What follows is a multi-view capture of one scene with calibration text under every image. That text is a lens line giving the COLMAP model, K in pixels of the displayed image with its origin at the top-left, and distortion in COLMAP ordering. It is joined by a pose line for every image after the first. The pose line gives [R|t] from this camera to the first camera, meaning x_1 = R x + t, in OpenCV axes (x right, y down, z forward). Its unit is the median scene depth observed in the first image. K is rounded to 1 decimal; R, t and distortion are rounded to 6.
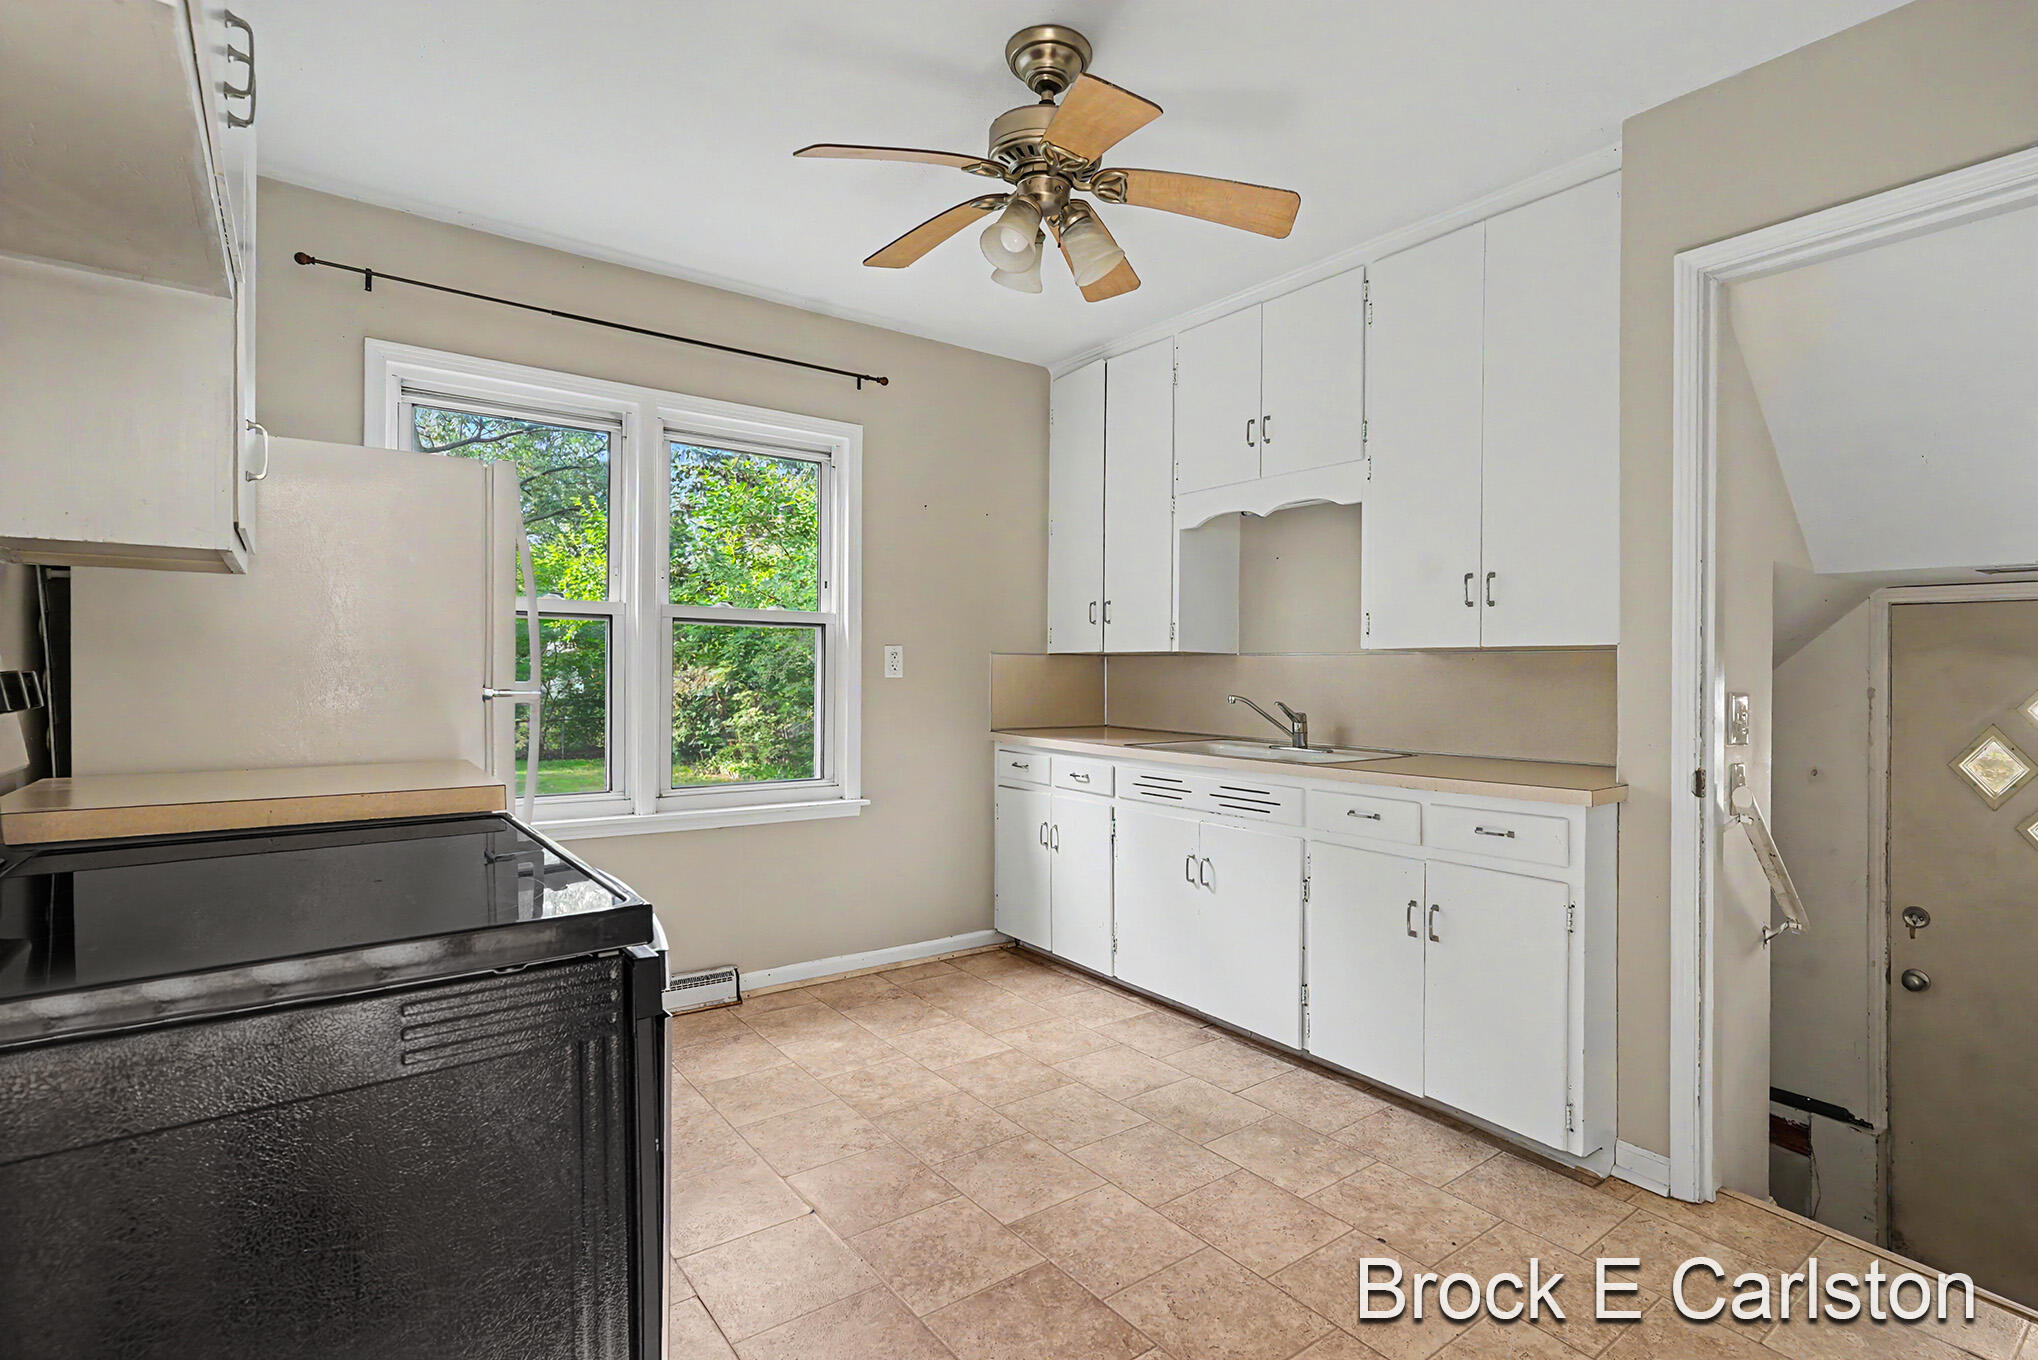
lens RADIAL K [[1007.6, 0, 1014.8], [0, 1007.6, 684.0], [0, 0, 1]] dist [0.000428, 0.002585]
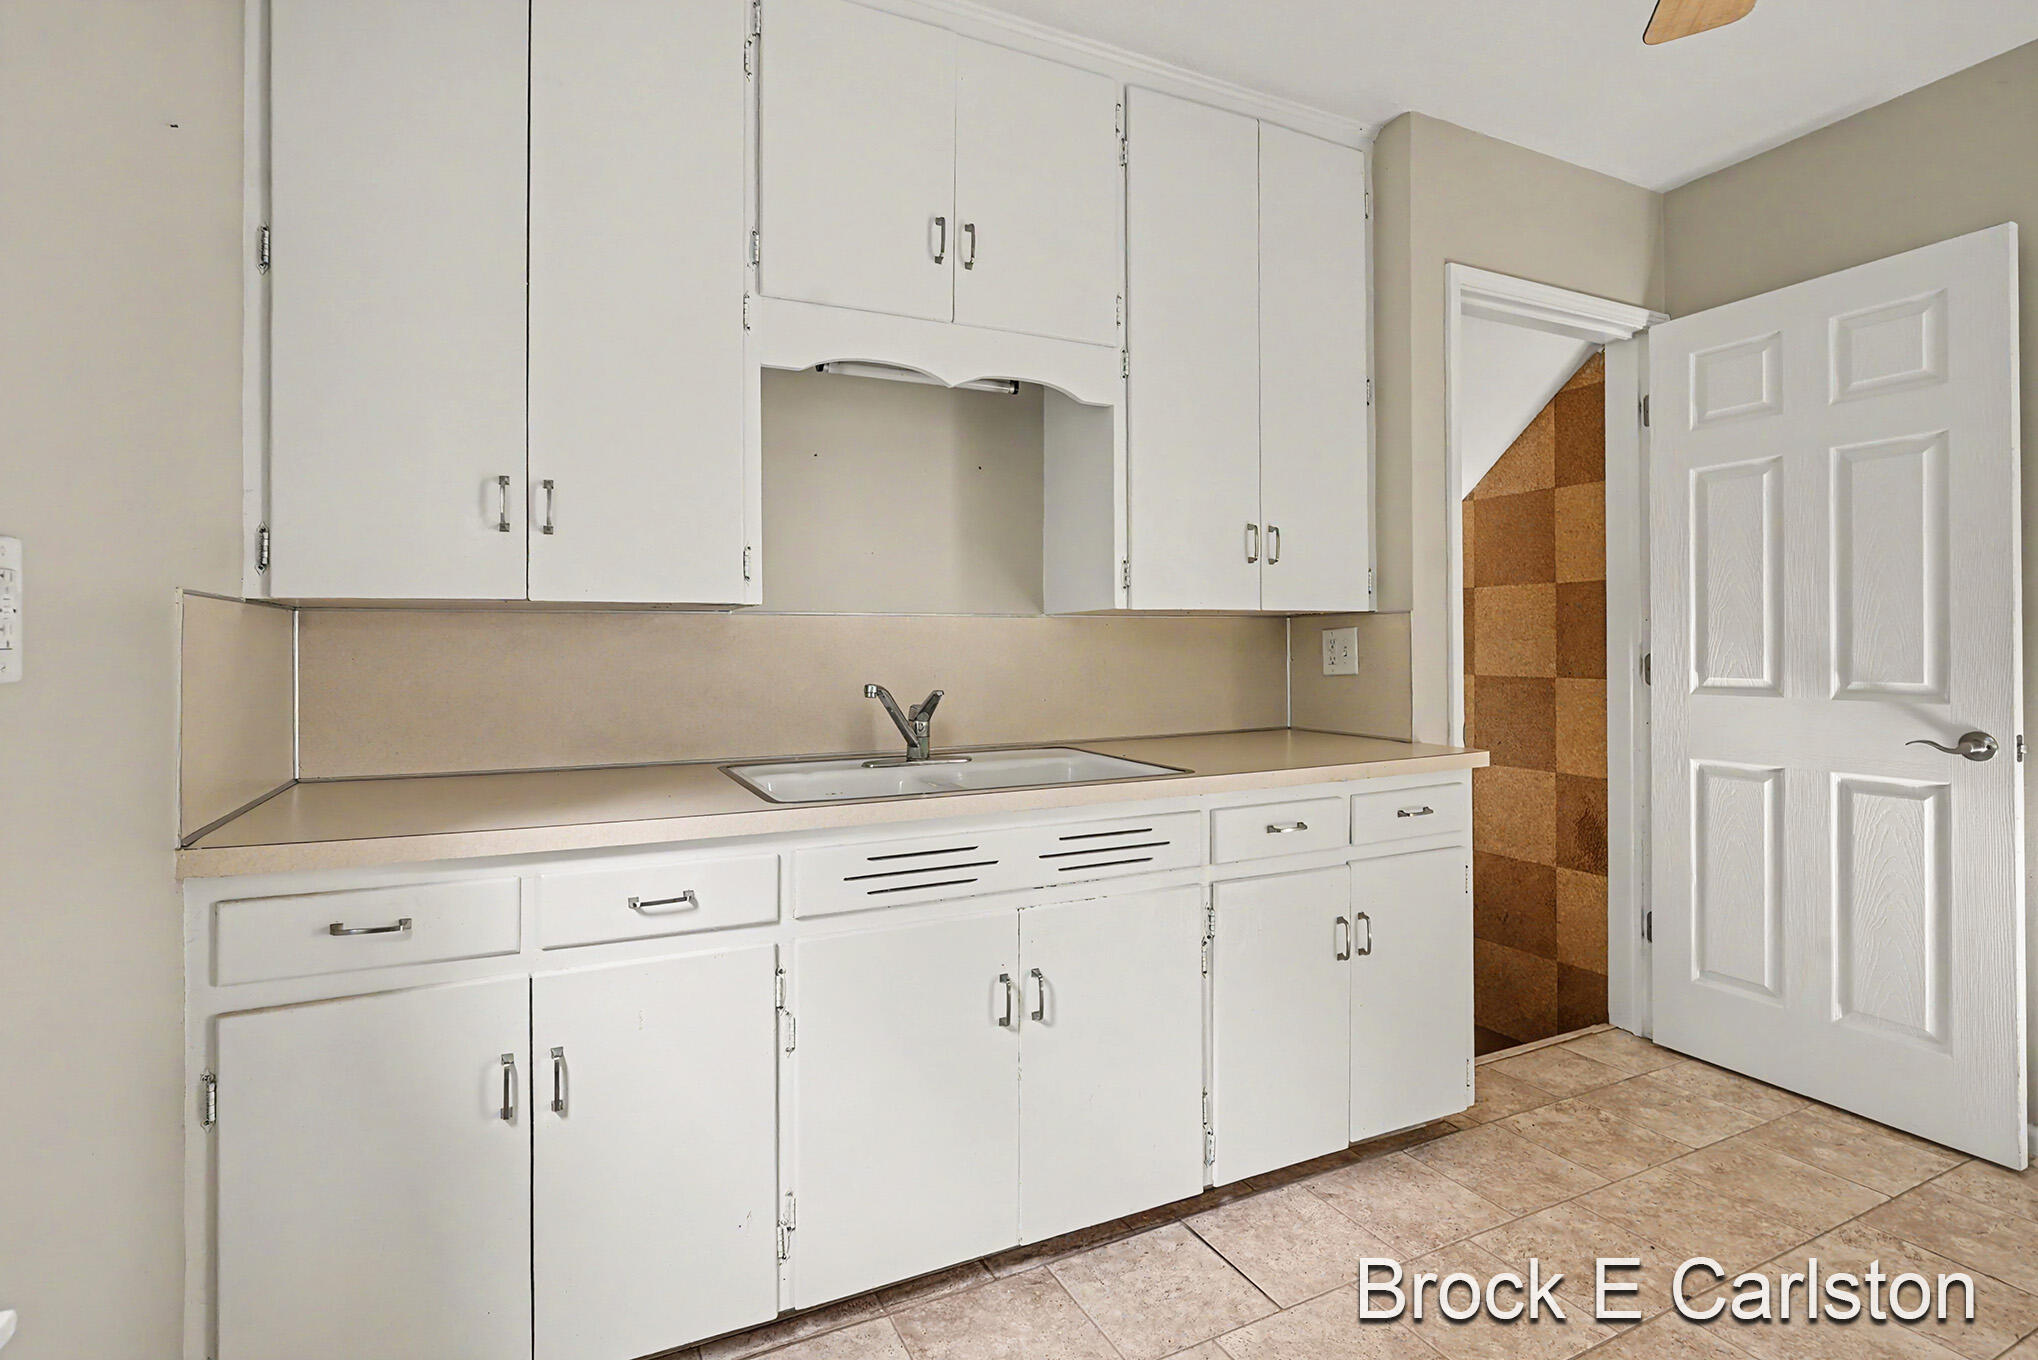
lens RADIAL K [[1007.6, 0, 1031.8], [0, 1007.6, 663.3], [0, 0, 1]] dist [0.000428, 0.002585]
pose [[0.159450, -0.024874, 0.986893, -0.361523], [0.024845, 0.999467, 0.021177, -0.012241], [-0.986893, 0.021143, 0.159983, 0.891396]]
